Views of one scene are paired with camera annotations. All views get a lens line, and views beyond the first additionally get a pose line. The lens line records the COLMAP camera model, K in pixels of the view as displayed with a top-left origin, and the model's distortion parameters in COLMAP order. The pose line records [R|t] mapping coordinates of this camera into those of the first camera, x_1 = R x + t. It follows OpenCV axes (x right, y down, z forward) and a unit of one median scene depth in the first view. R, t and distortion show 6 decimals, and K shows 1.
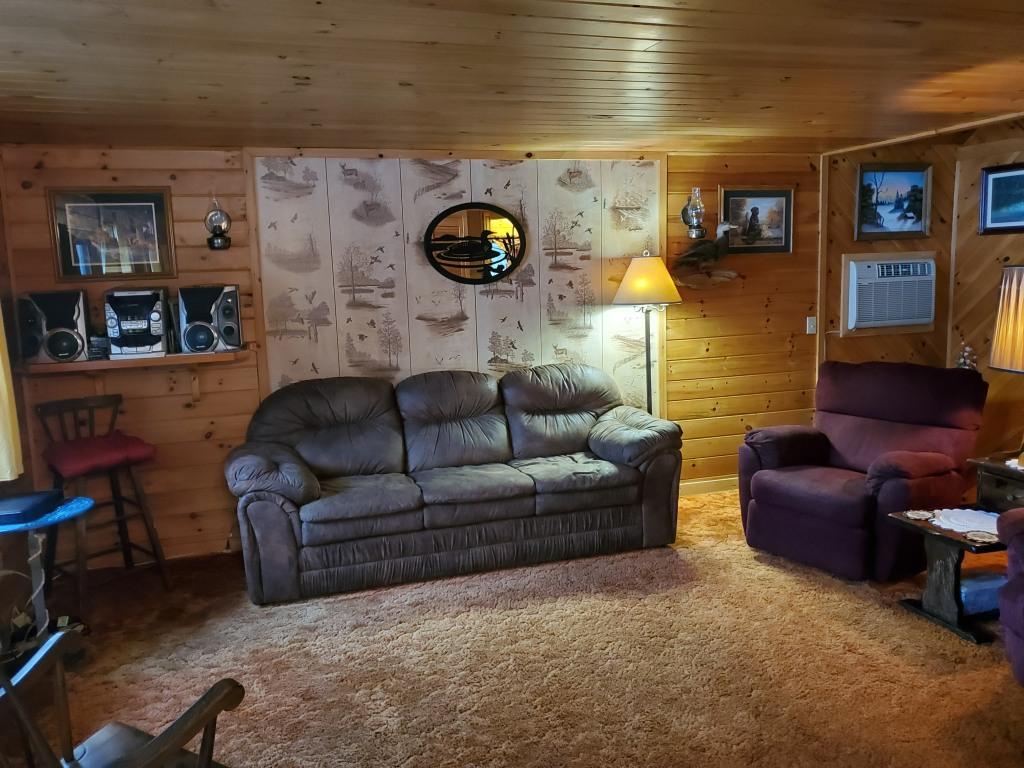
lens RADIAL K [[785.5, 0, 510.4], [0, 785.5, 385.9], [0, 0, 1]] dist [0.014678, -0.028309]
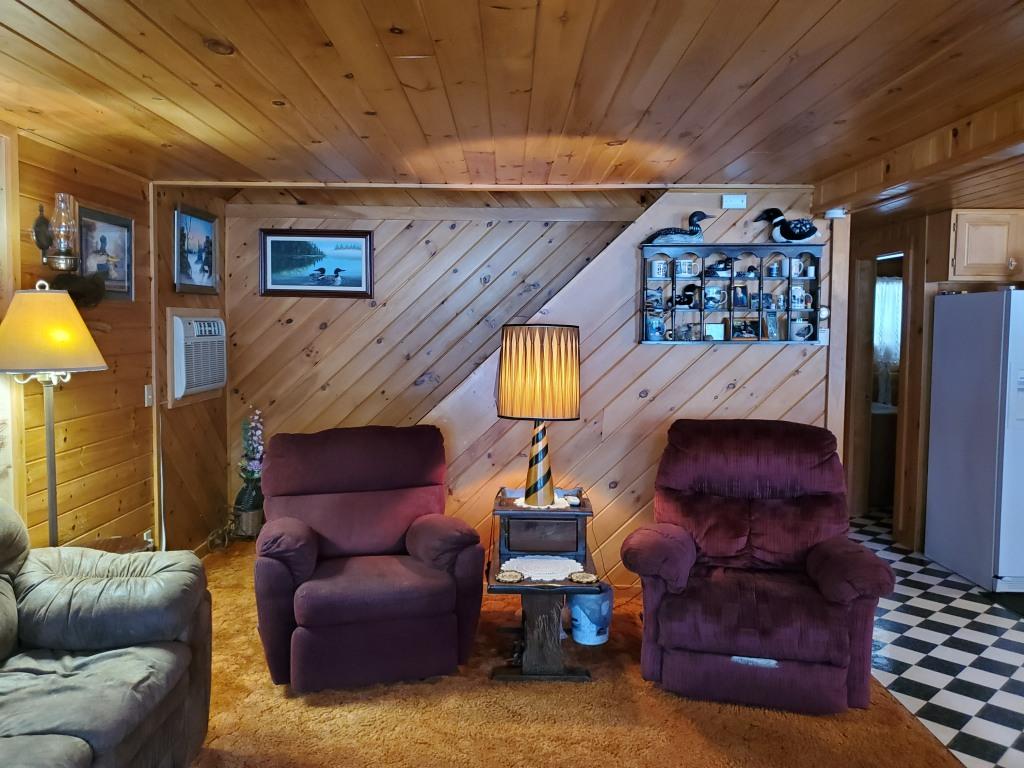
lens RADIAL K [[785.5, 0, 508.6], [0, 785.5, 375.4], [0, 0, 1]] dist [0.014678, -0.028309]
pose [[0.310042, -0.026497, 0.950354, -0.250260], [0.121303, 0.992544, -0.011900, -0.044586], [-0.942953, 0.118970, 0.310945, 0.422617]]
